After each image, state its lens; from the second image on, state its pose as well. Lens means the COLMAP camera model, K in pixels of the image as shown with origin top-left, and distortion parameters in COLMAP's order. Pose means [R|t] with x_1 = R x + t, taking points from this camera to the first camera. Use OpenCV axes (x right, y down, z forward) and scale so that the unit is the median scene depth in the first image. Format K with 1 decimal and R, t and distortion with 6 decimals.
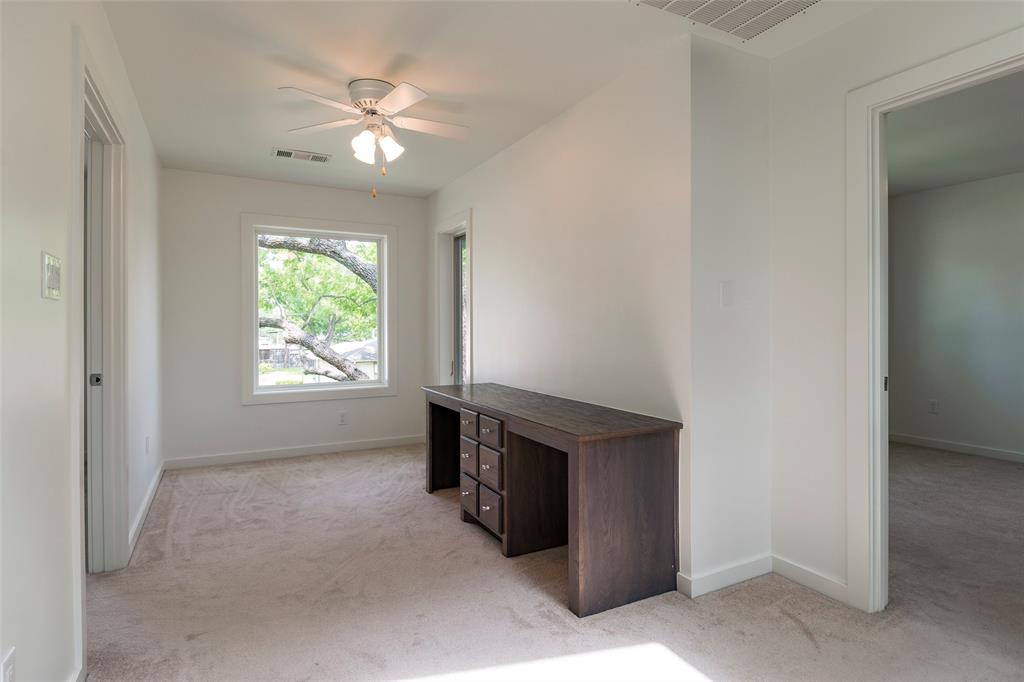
lens RADIAL K [[544.3, 0, 514.4], [0, 544.3, 339.0], [0, 0, 1]] dist [0.013751, -0.018100]
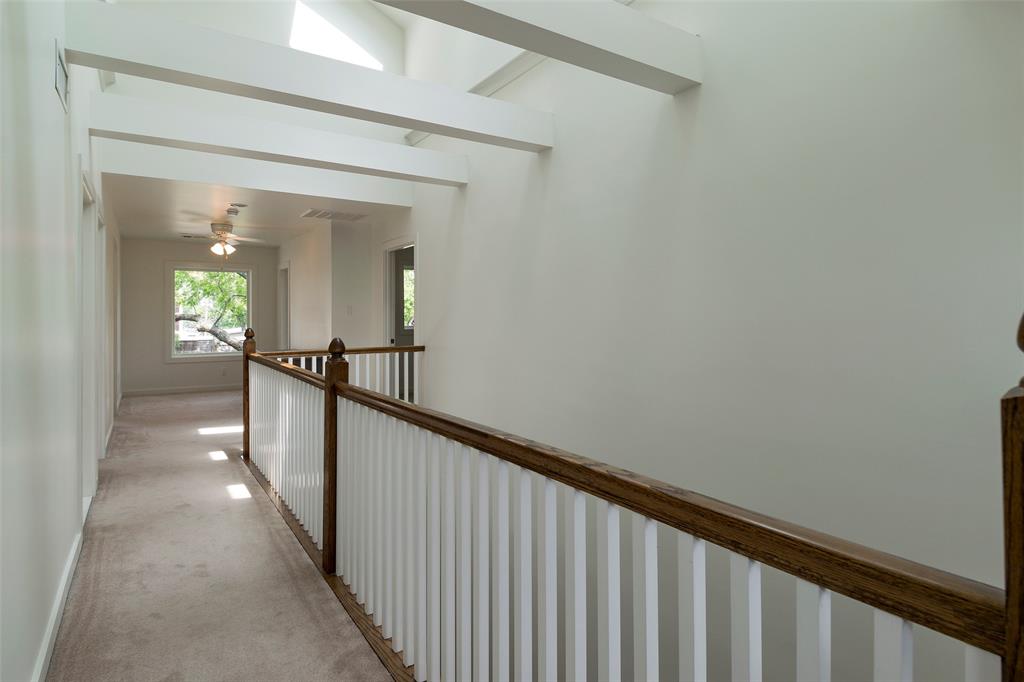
lens RADIAL K [[544.3, 0, 509.1], [0, 544.3, 330.4], [0, 0, 1]] dist [0.013751, -0.018100]
pose [[0.995493, -0.003957, 0.094752, 0.298408], [0.003803, 0.999991, 0.001811, 0.005363], [-0.094758, -0.001443, 0.995499, -0.588212]]
